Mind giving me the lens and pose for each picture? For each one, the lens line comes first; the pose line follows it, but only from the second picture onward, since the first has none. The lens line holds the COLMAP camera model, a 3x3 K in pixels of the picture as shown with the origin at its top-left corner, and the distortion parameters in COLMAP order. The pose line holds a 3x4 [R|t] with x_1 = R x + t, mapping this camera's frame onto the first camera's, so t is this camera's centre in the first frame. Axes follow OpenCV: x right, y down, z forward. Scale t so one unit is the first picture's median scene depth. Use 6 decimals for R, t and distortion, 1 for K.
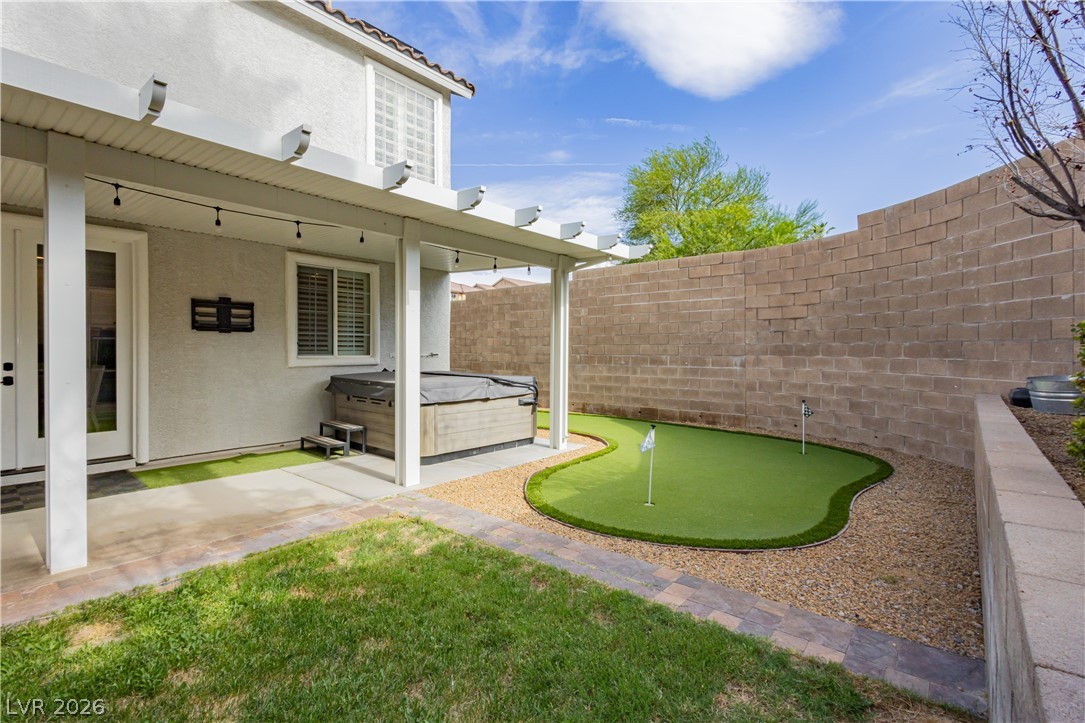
lens RADIAL K [[507.4, 0, 533.2], [0, 507.4, 354.7], [0, 0, 1]] dist [0.014829, -0.000007]
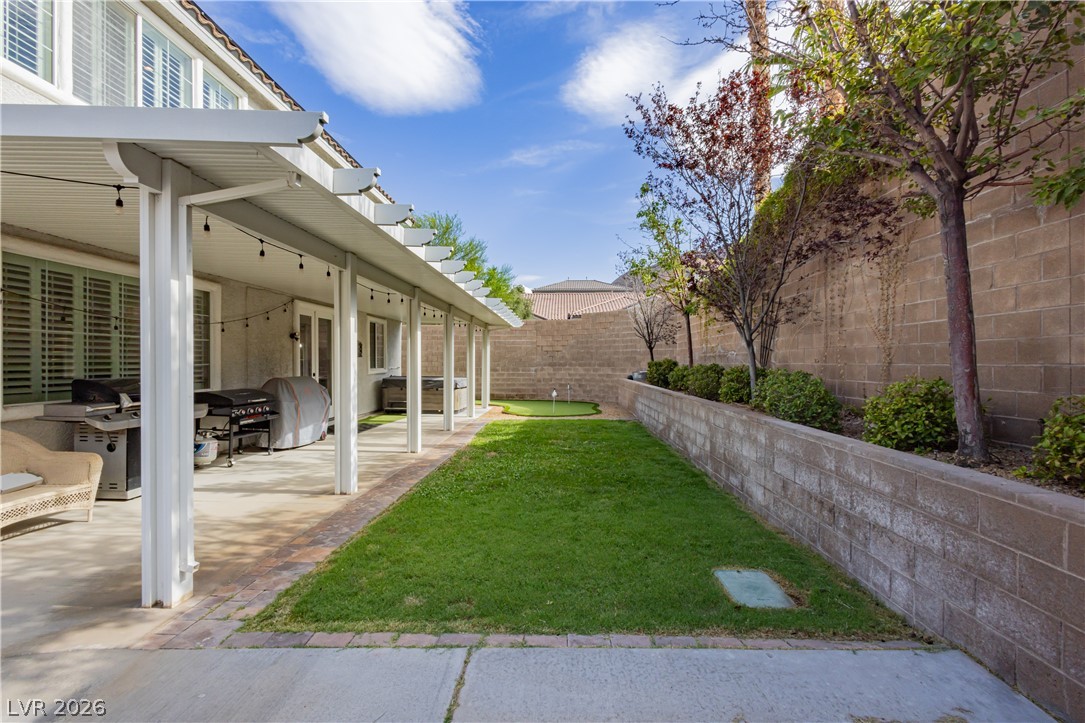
lens RADIAL K [[494.2, 0, 542.5], [0, 494.2, 361.5], [0, 0, 1]] dist [0.007631, -0.000575]
pose [[0.784573, -0.003057, 0.620029, -1.055156], [0.007413, 0.999963, -0.004450, -0.012924], [-0.619993, 0.008088, 0.784566, -0.838322]]
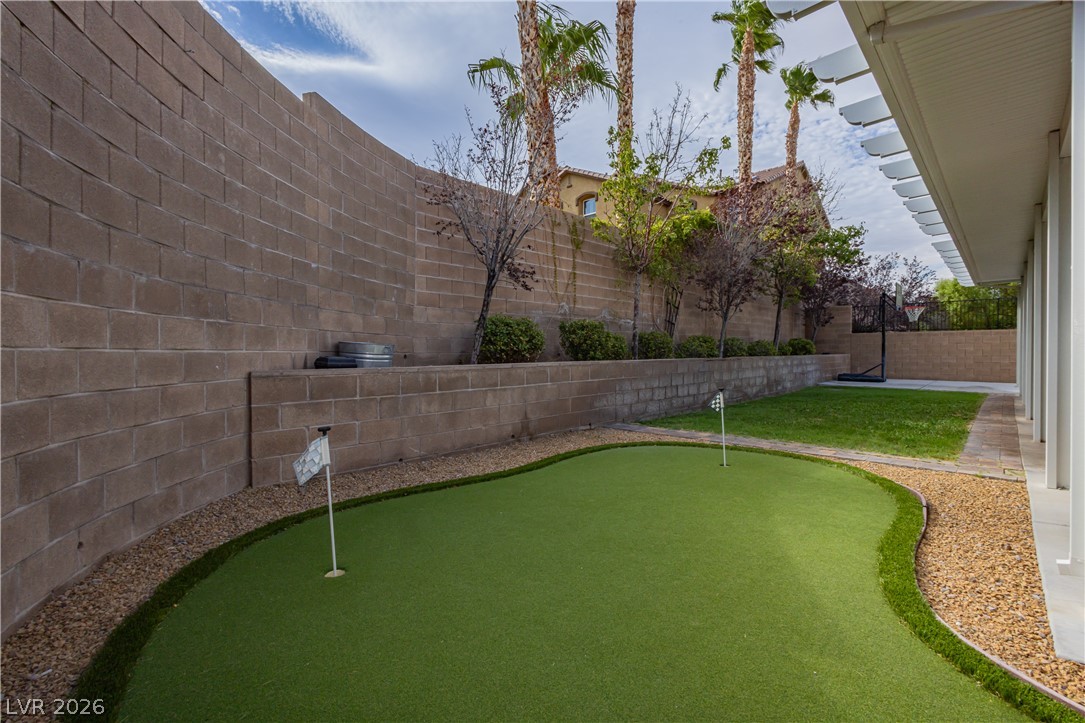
lens RADIAL K [[494.2, 0, 542.5], [0, 494.2, 361.5], [0, 0, 1]] dist [0.007631, -0.000575]
pose [[-0.998901, -0.000078, 0.046866, 0.331212], [0.001288, 0.999575, 0.029132, 0.030853], [-0.046849, 0.029160, -0.998476, 1.209764]]
